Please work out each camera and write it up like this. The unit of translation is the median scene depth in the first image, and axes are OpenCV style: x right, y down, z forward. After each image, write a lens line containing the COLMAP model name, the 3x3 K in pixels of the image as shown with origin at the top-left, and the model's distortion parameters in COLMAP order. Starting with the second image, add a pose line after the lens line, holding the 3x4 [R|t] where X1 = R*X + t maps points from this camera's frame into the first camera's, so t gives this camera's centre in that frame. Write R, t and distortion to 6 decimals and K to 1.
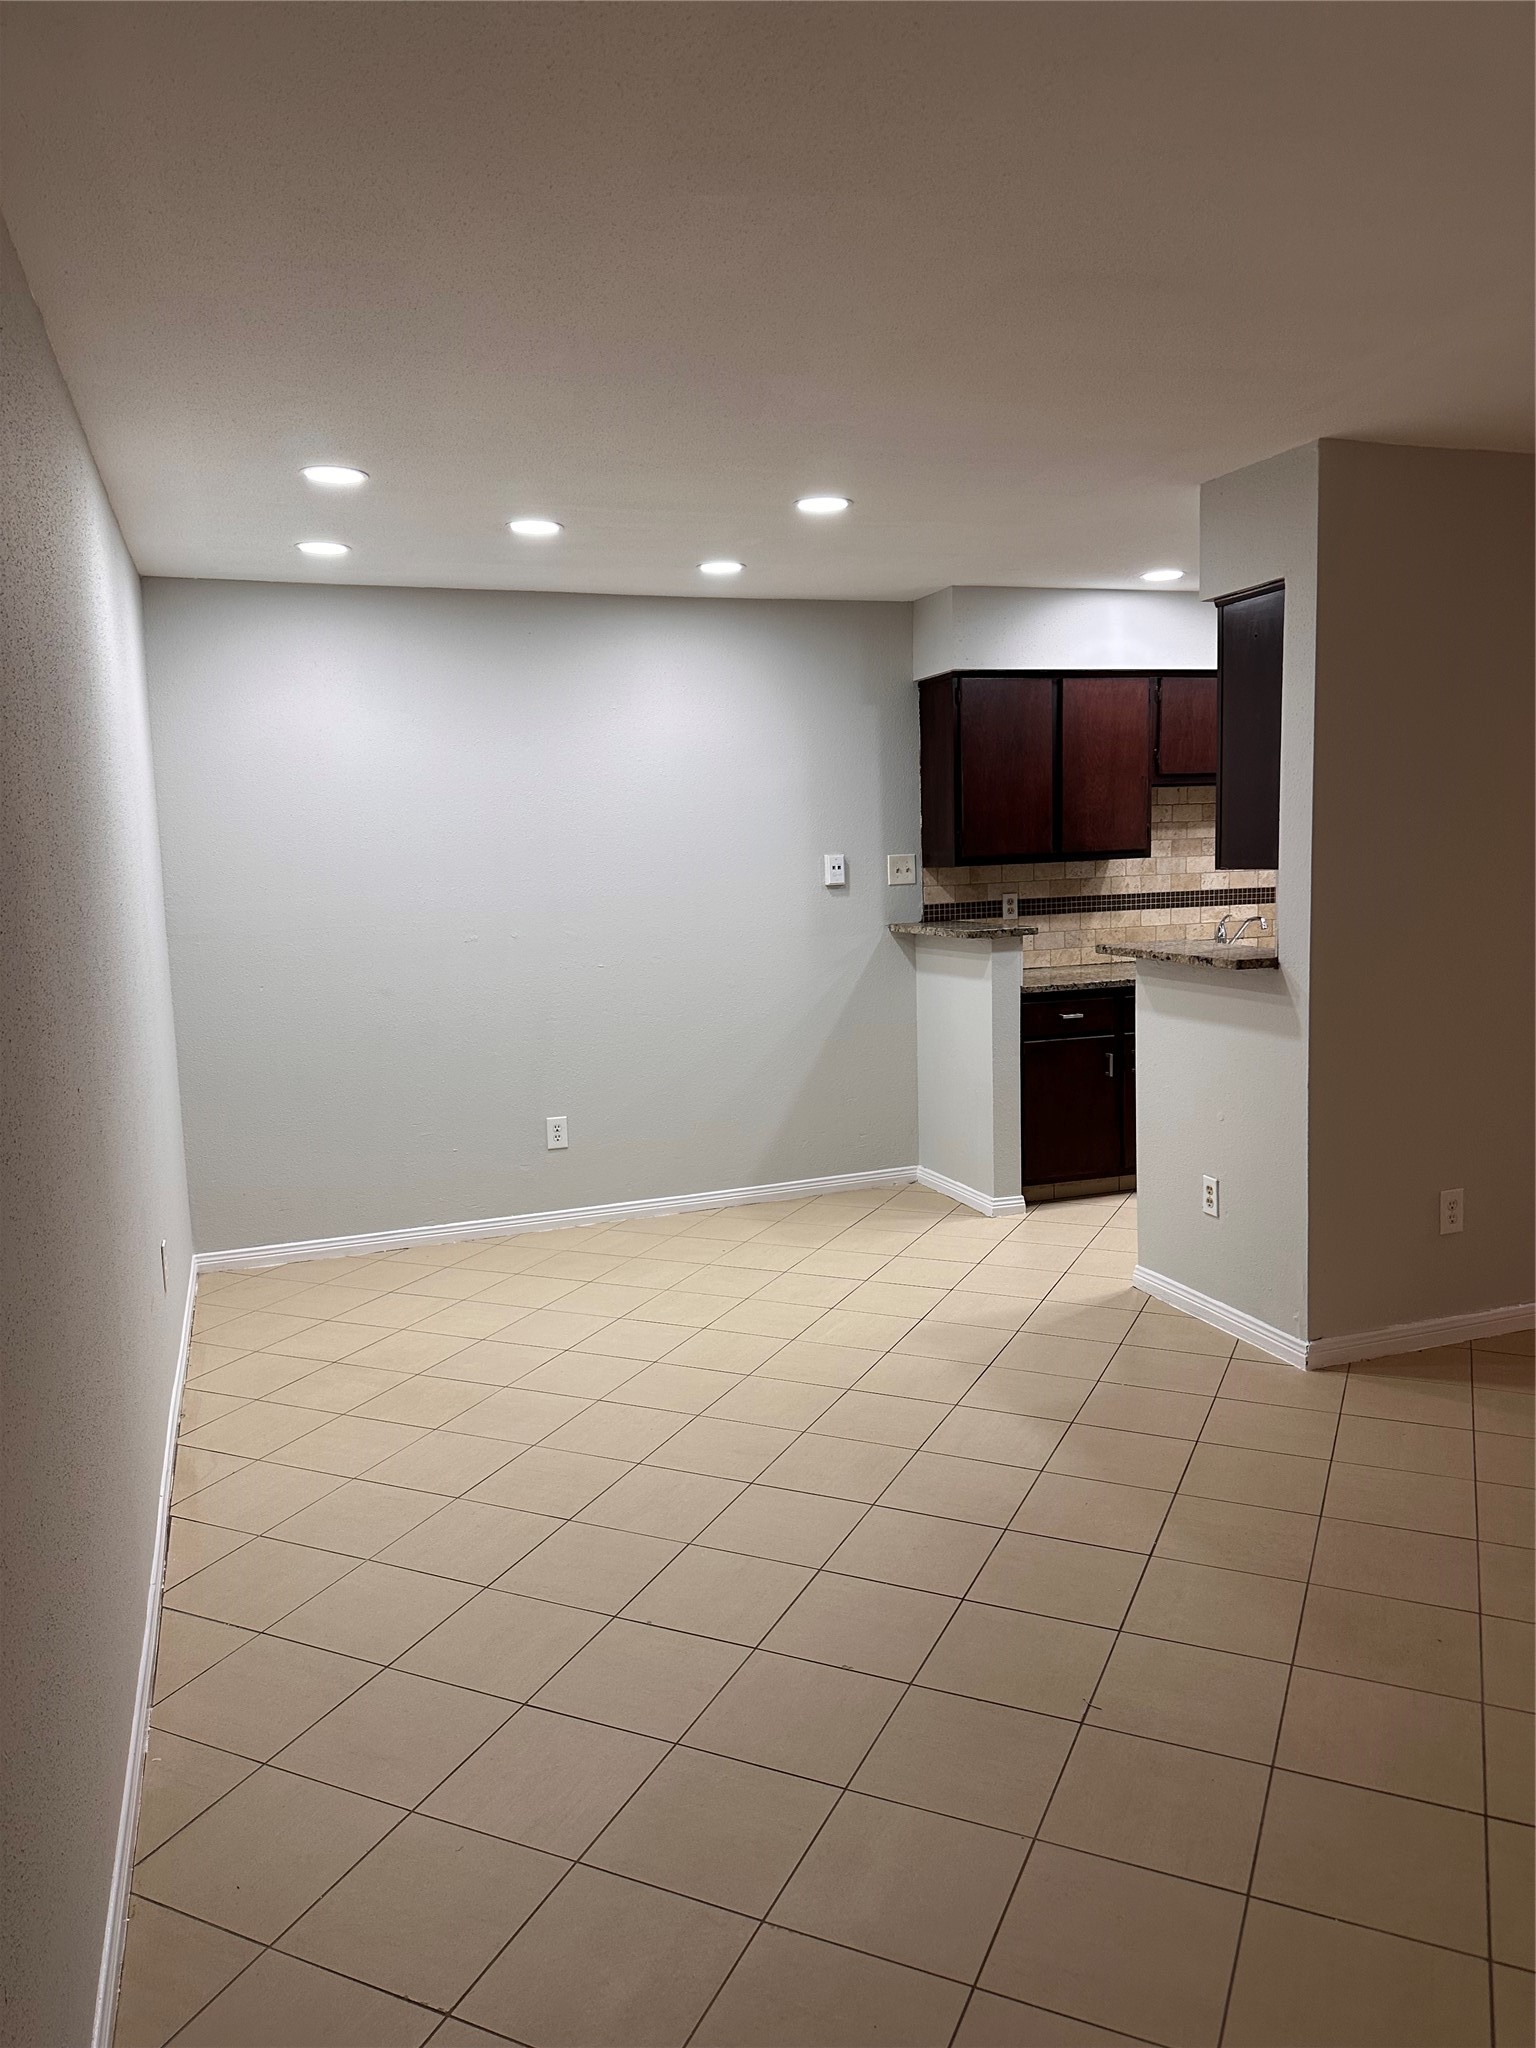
lens RADIAL K [[1451.4, 0, 771.8], [0, 1451.4, 1032.7], [0, 0, 1]] dist [0.132889, 0.001255]
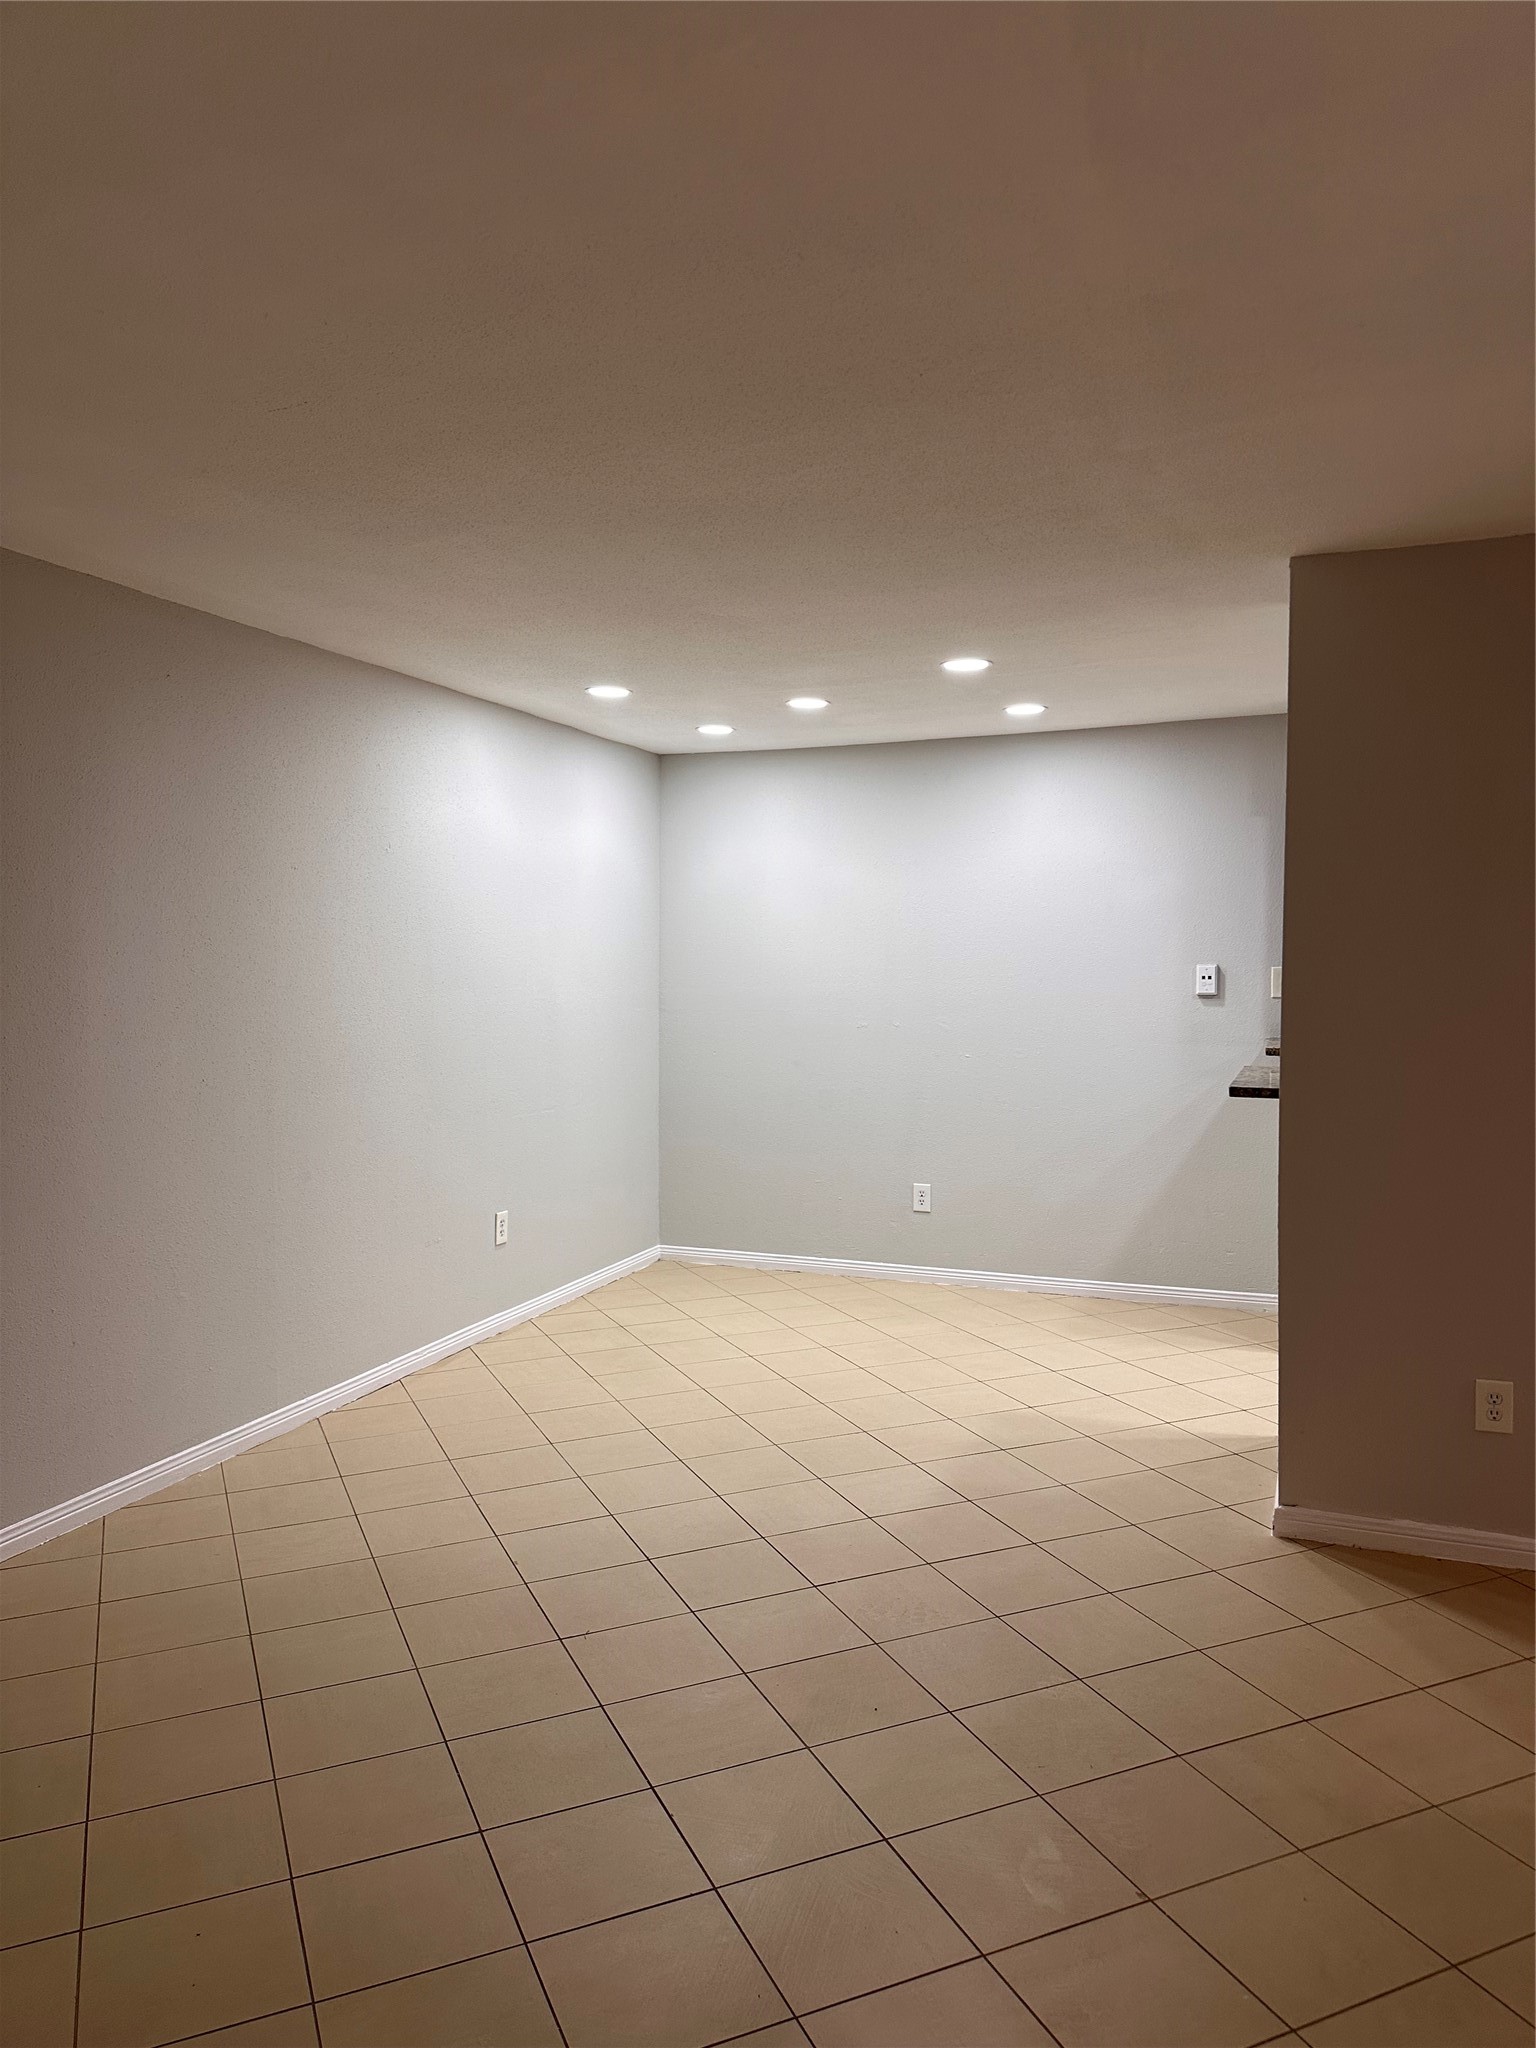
lens RADIAL K [[1451.4, 0, 768.0], [0, 1451.4, 1021.2], [0, 0, 1]] dist [0.132889, 0.001255]
pose [[0.741311, 0.057477, -0.668696, 0.522065], [-0.109030, 0.993405, -0.035482, -0.015482], [0.662246, 0.099211, 0.742689, 0.054739]]
